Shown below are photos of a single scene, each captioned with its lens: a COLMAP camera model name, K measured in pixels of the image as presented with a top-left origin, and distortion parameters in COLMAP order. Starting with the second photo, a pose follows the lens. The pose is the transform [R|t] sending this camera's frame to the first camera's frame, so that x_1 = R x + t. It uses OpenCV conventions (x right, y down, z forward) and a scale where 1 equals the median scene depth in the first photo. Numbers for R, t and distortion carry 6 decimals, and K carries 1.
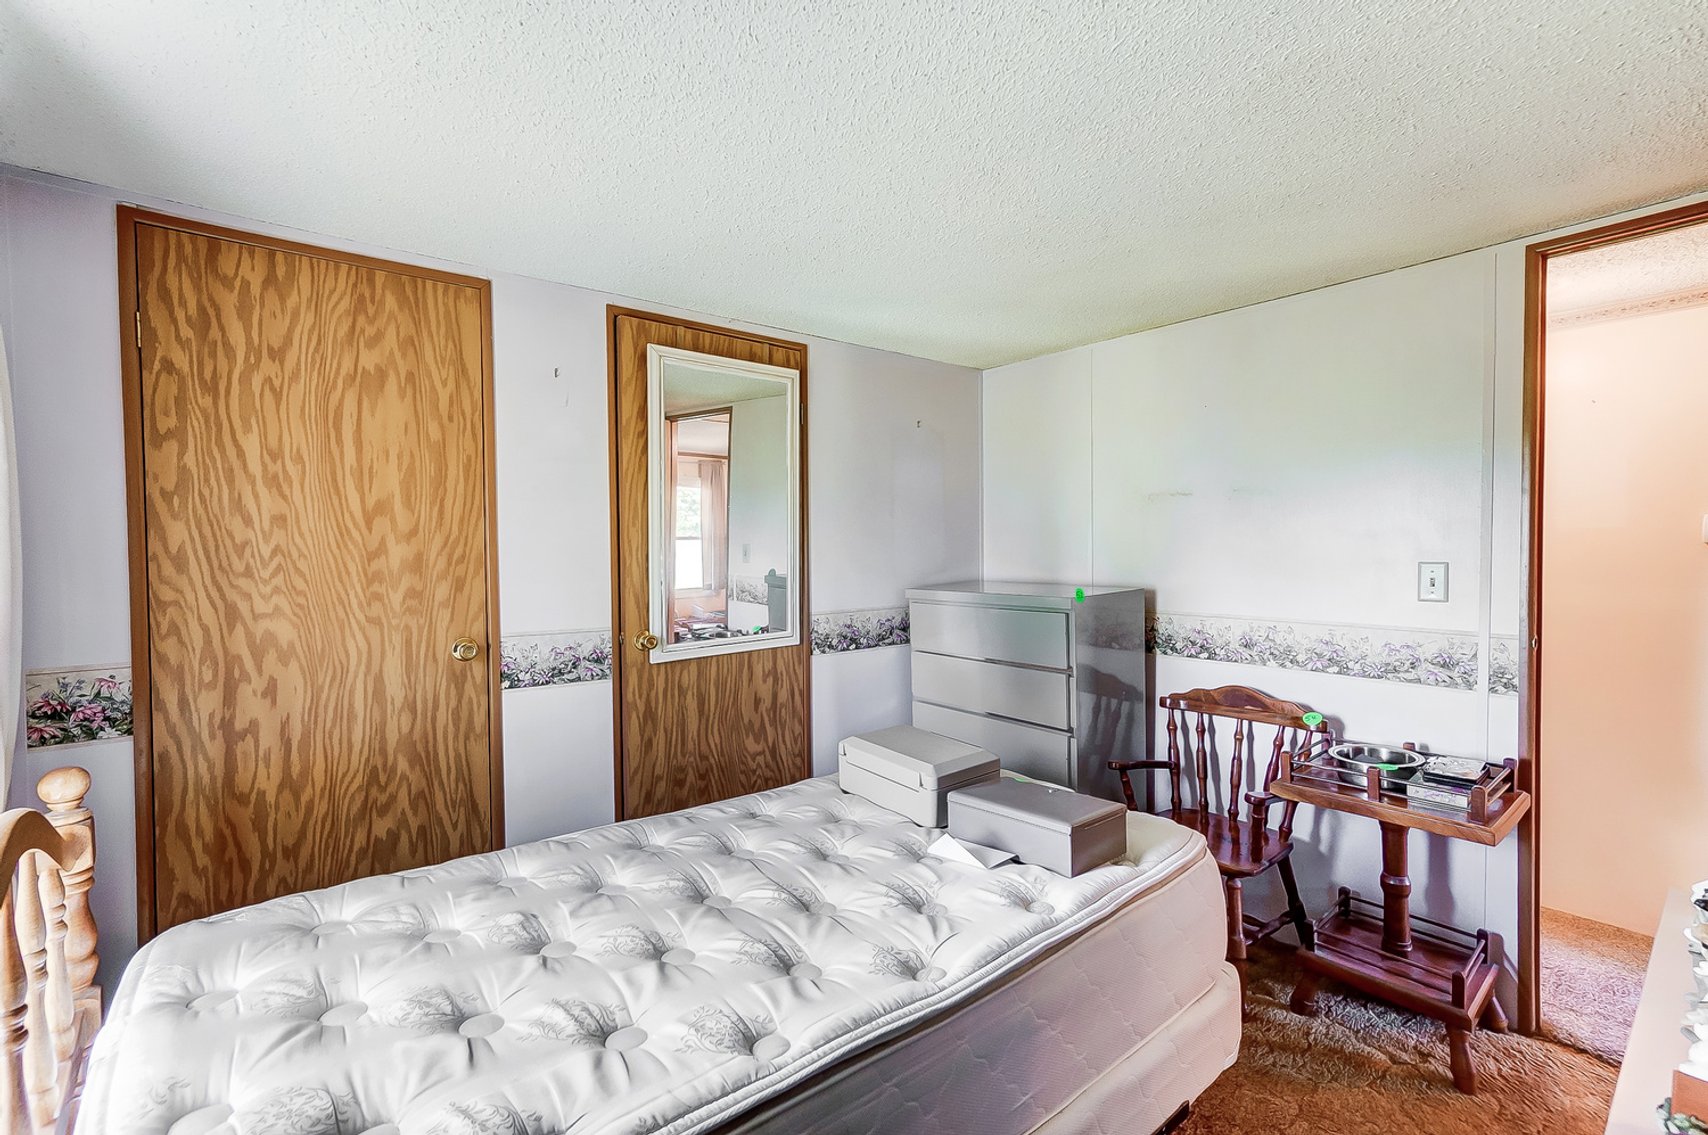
lens RADIAL K [[746.3, 0, 838.1], [0, 746.3, 560.3], [0, 0, 1]] dist [-0.015083, 0.014031]
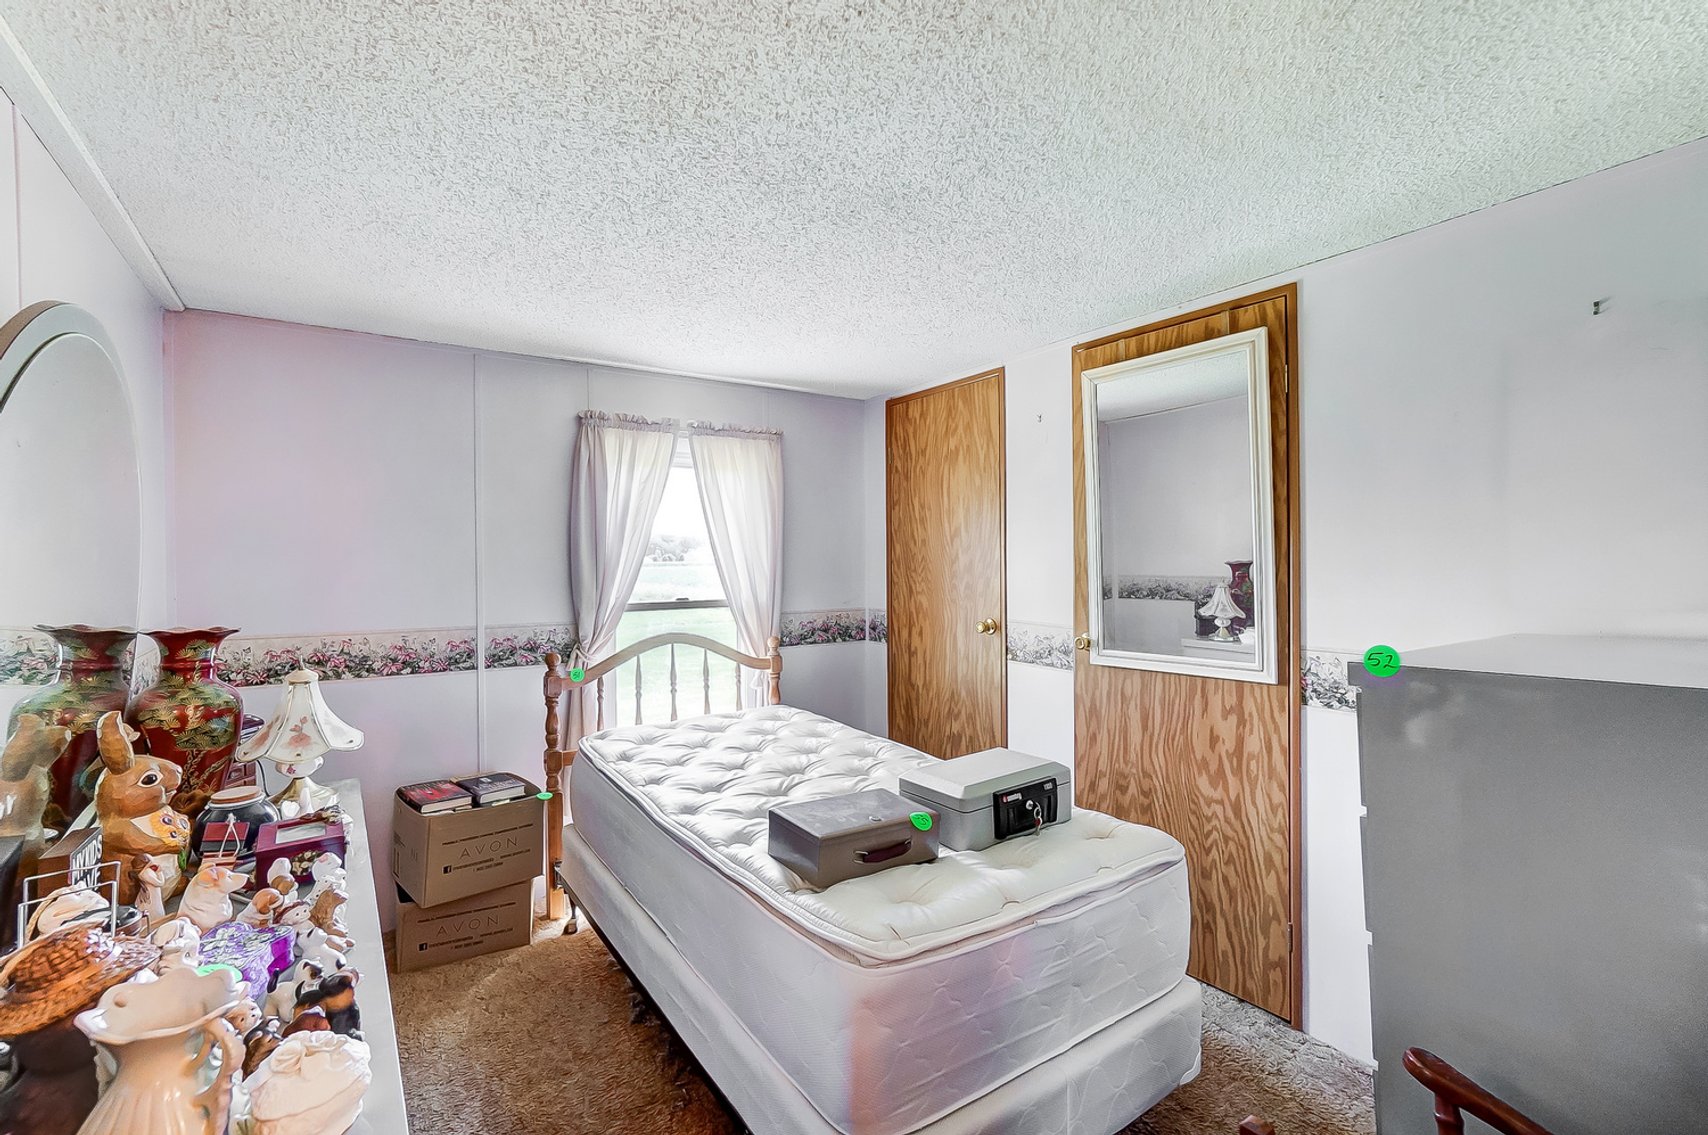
lens RADIAL K [[746.3, 0, 838.1], [0, 746.3, 560.3], [0, 0, 1]] dist [-0.015083, 0.014031]
pose [[-0.079217, 0.011137, -0.996795, 0.941691], [-0.009233, 0.999887, 0.011905, -0.023845], [0.996815, 0.010146, -0.079105, 0.786602]]
